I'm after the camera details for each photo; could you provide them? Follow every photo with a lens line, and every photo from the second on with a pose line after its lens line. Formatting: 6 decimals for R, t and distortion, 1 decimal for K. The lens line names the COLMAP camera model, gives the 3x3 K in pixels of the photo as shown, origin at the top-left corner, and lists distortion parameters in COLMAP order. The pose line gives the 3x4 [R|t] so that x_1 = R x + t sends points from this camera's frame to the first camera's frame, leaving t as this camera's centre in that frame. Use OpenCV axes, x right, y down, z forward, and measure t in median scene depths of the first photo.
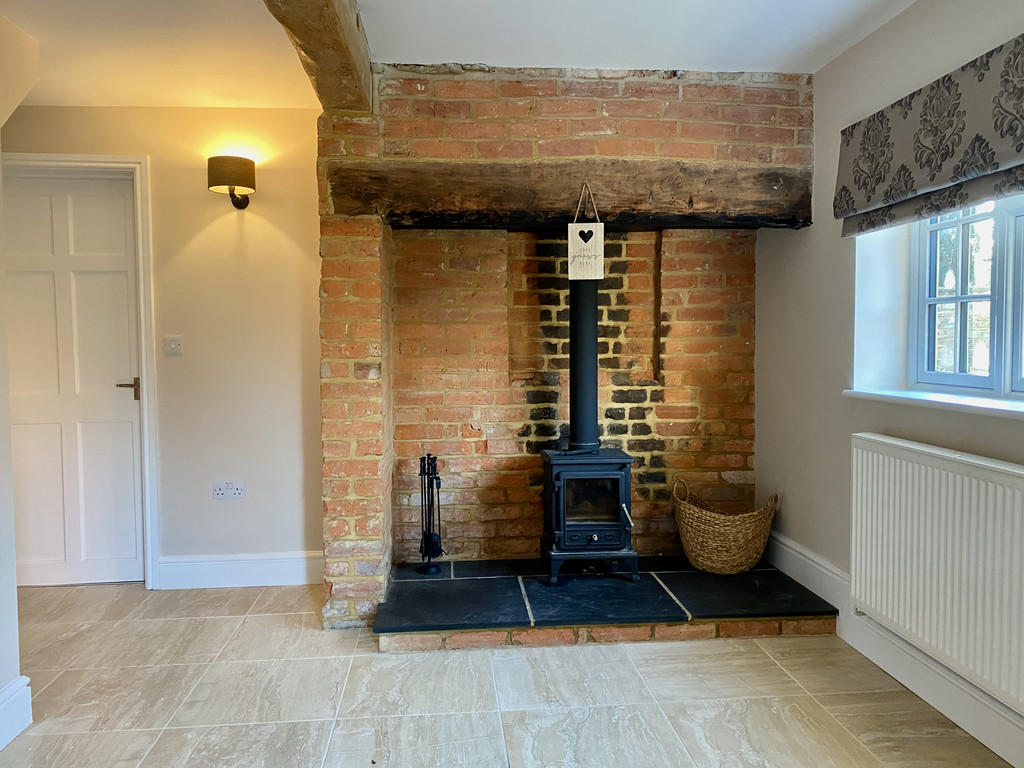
lens RADIAL K [[809.4, 0, 512.0], [0, 809.4, 384.0], [0, 0, 1]] dist [0.138278, -0.303128]
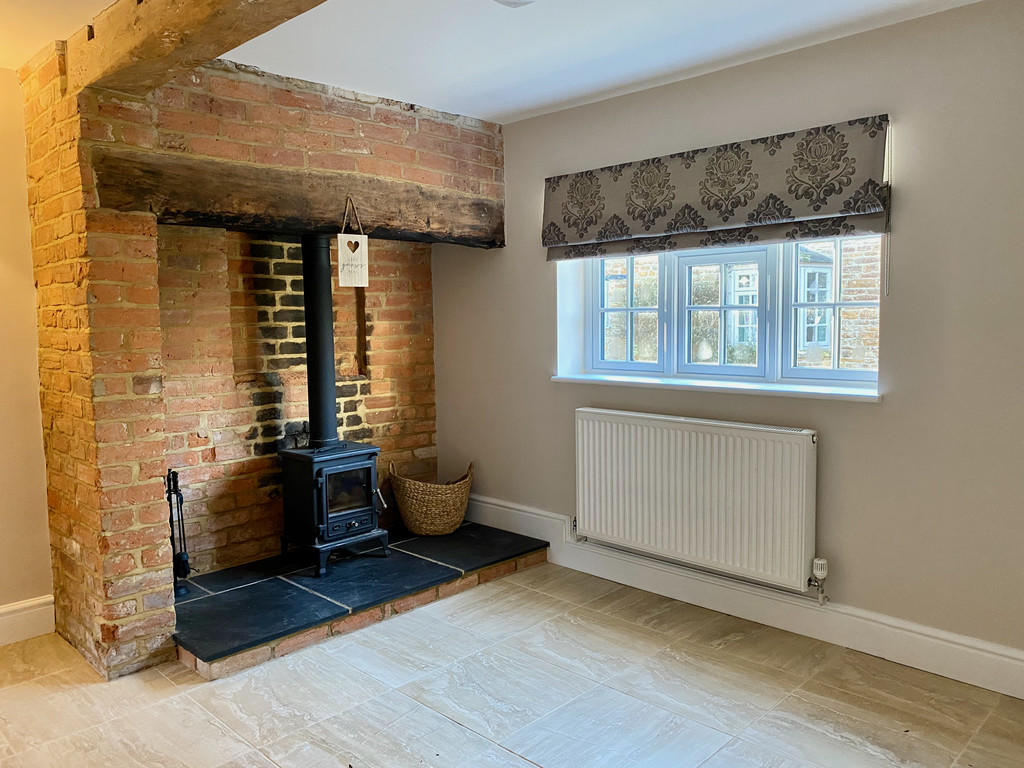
lens RADIAL K [[779.0, 0, 512.0], [0, 779.0, 384.0], [0, 0, 1]] dist [0.108763, -0.168590]
pose [[0.768518, -0.063235, 0.636696, -0.419063], [0.044240, 0.997974, 0.045717, -0.038906], [-0.638297, -0.006967, 0.769759, 0.067673]]
